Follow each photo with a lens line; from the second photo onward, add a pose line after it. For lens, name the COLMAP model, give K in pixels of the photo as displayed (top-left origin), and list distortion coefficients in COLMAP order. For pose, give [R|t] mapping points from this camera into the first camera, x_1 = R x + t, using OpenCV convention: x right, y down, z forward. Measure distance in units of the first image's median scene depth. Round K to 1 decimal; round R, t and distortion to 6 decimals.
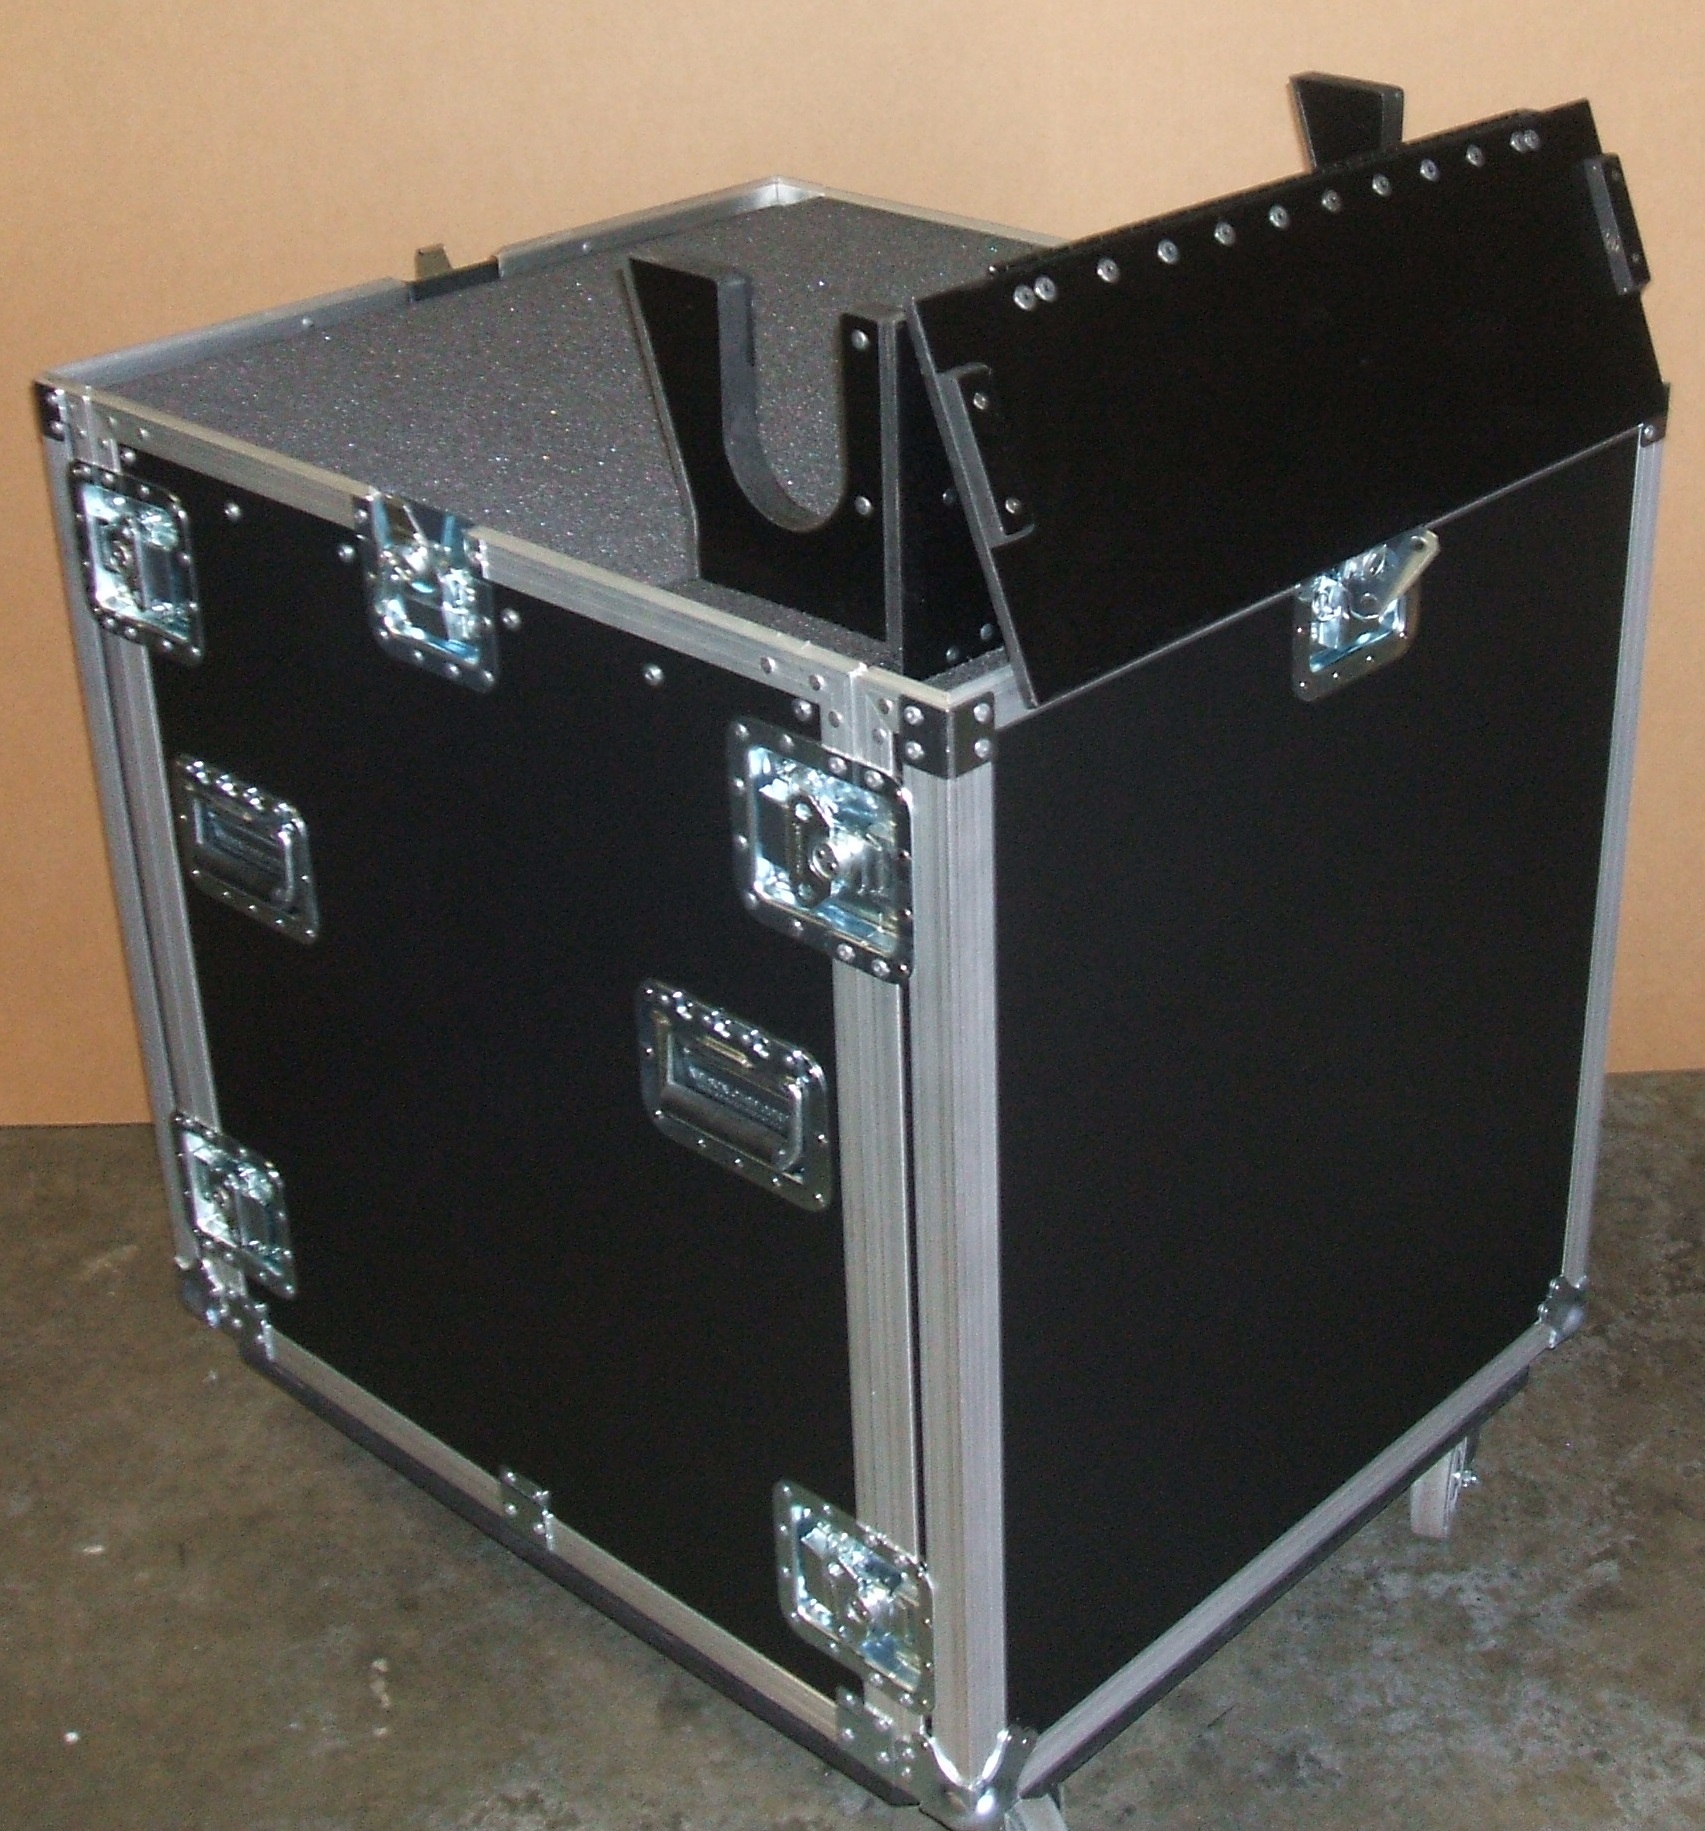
lens RADIAL K [[2871.4, 0, 1000.2], [0, 2871.4, 836.9], [0, 0, 1]] dist [-0.072622, 0.000000]
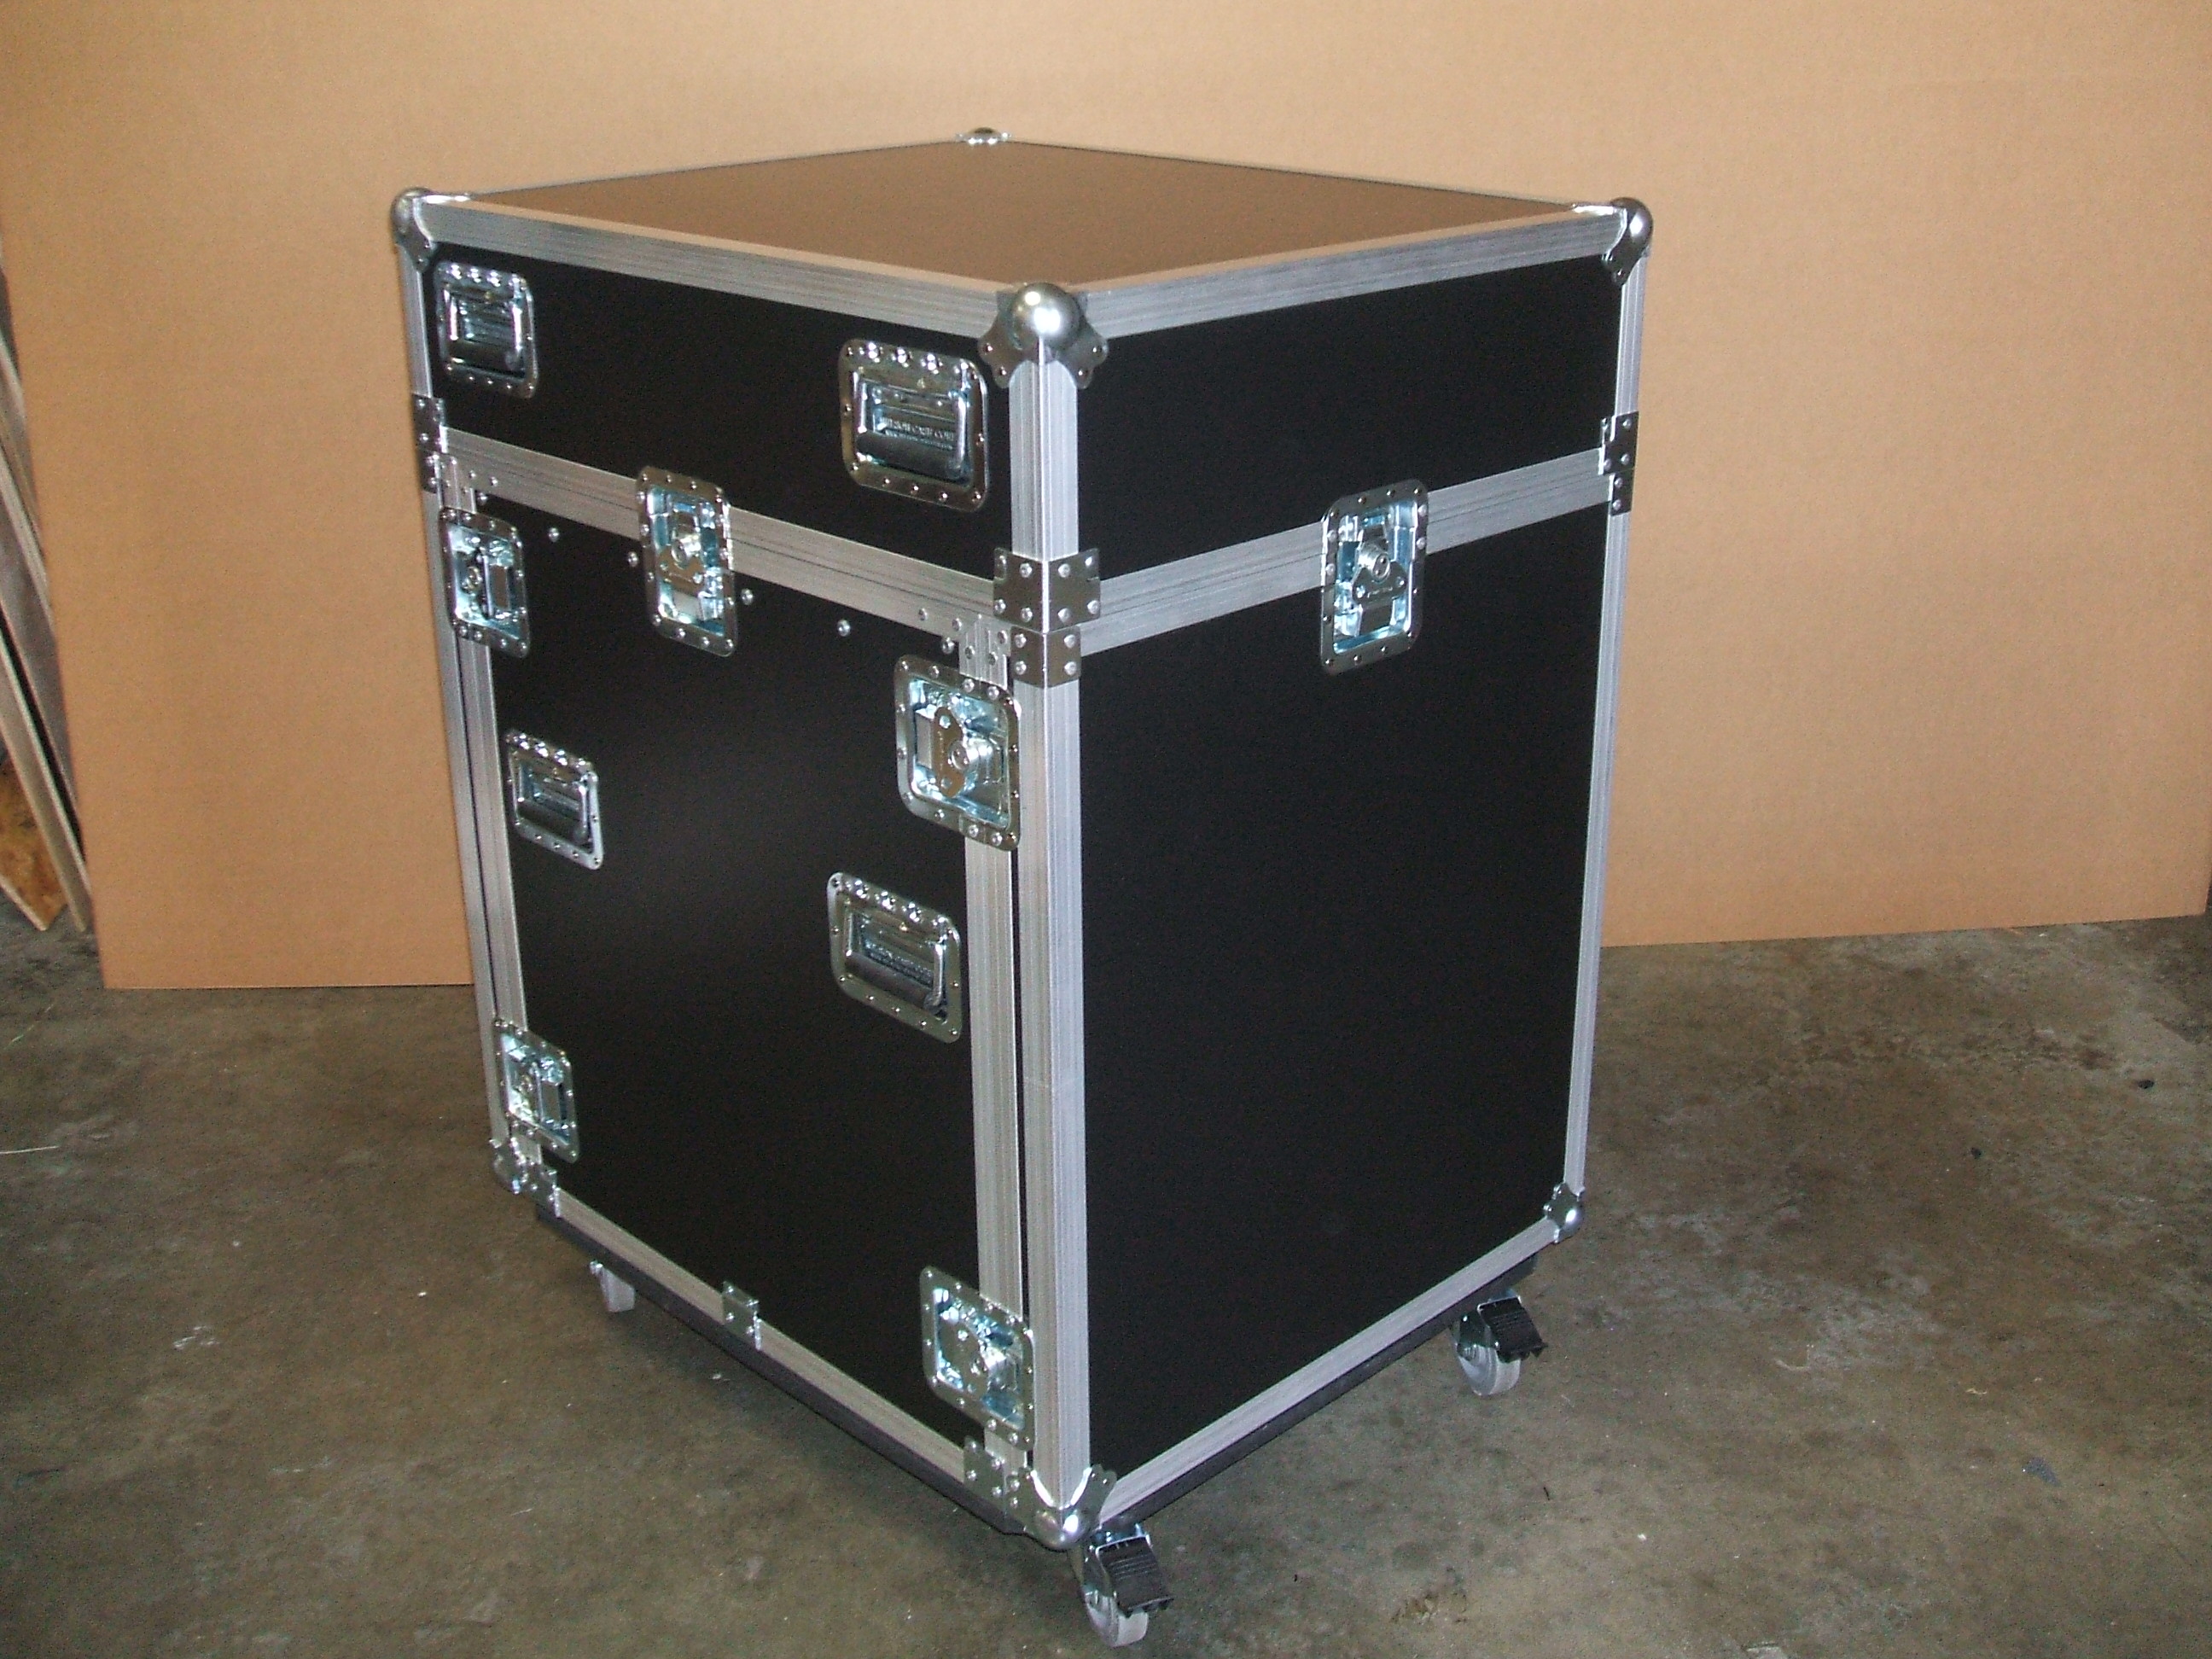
lens RADIAL K [[2442.2, 0, 1122.3], [0, 2442.2, 817.4], [0, 0, 1]] dist [-0.076184, 0.000000]
pose [[0.998076, 0.026090, -0.056251, 0.064392], [-0.031289, 0.995116, -0.093622, 0.111412], [0.053533, 0.095202, 0.994018, -0.111671]]
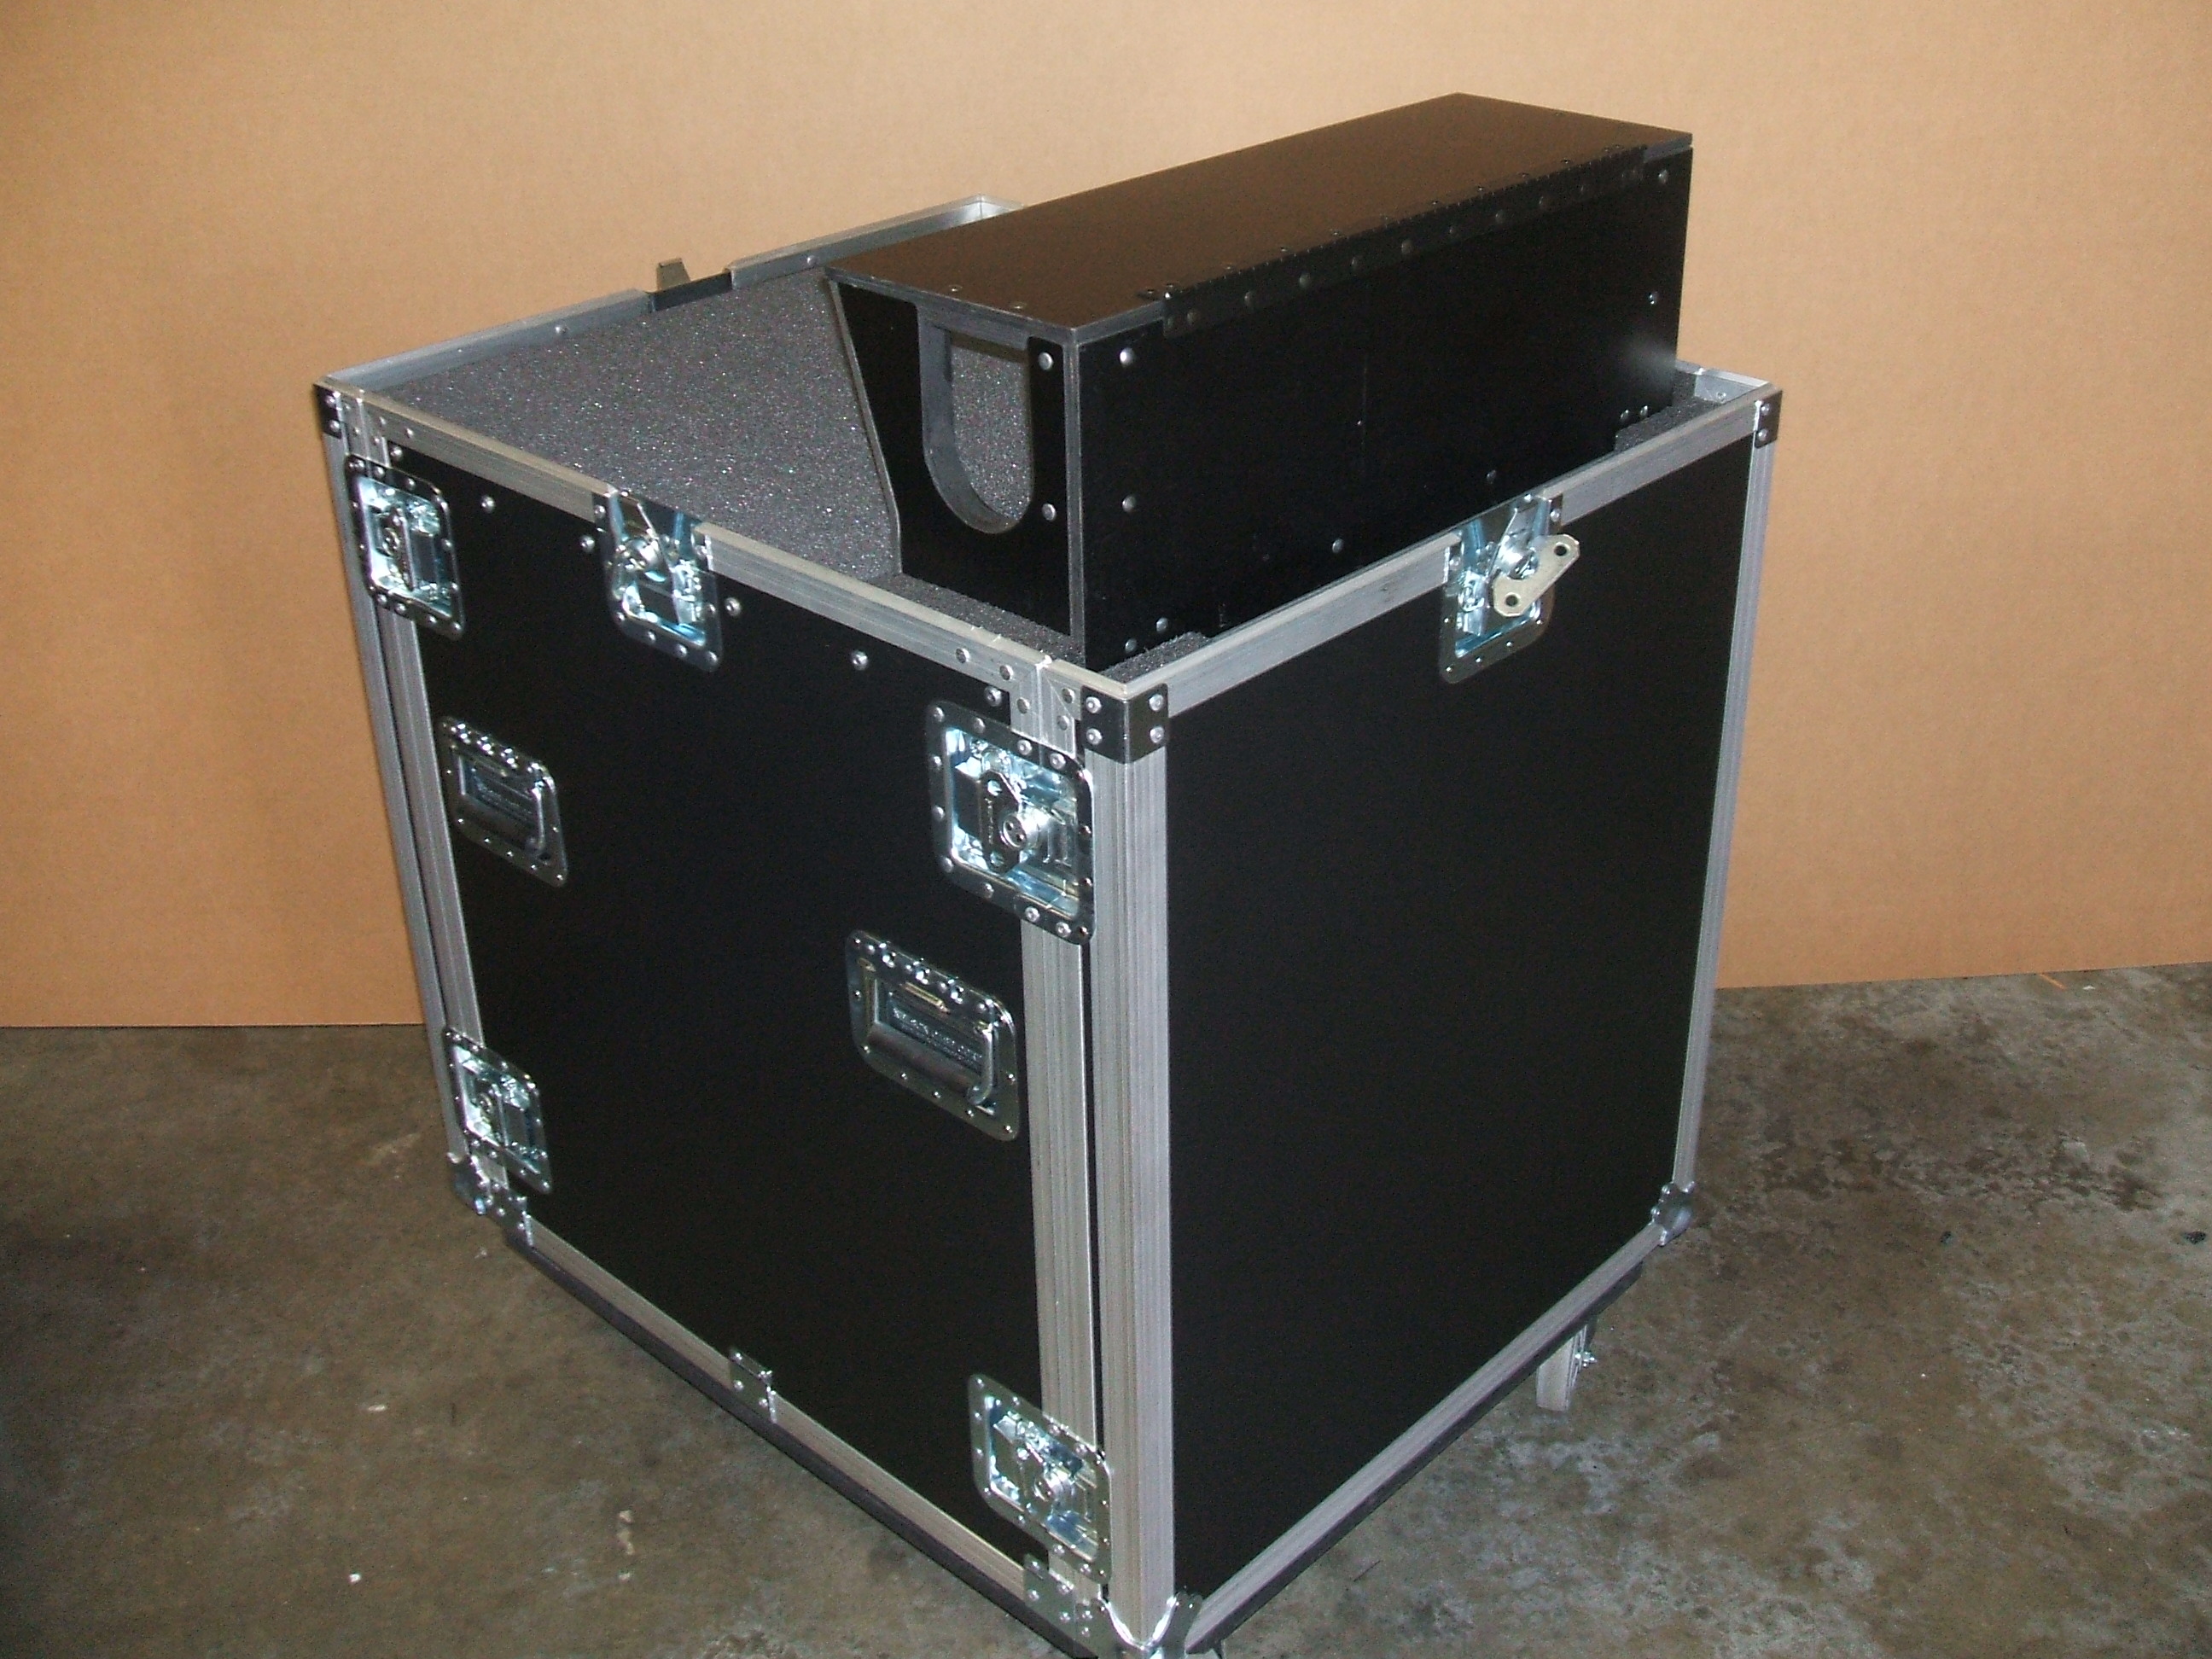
lens RADIAL K [[2442.2, 0, 1125.4], [0, 2442.2, 811.1], [0, 0, 1]] dist [-0.076184, 0.000000]
pose [[0.999721, 0.005953, -0.022870, 0.002548], [-0.005268, 0.999539, 0.029889, -0.022201], [0.023037, -0.029760, 0.999292, 0.050251]]
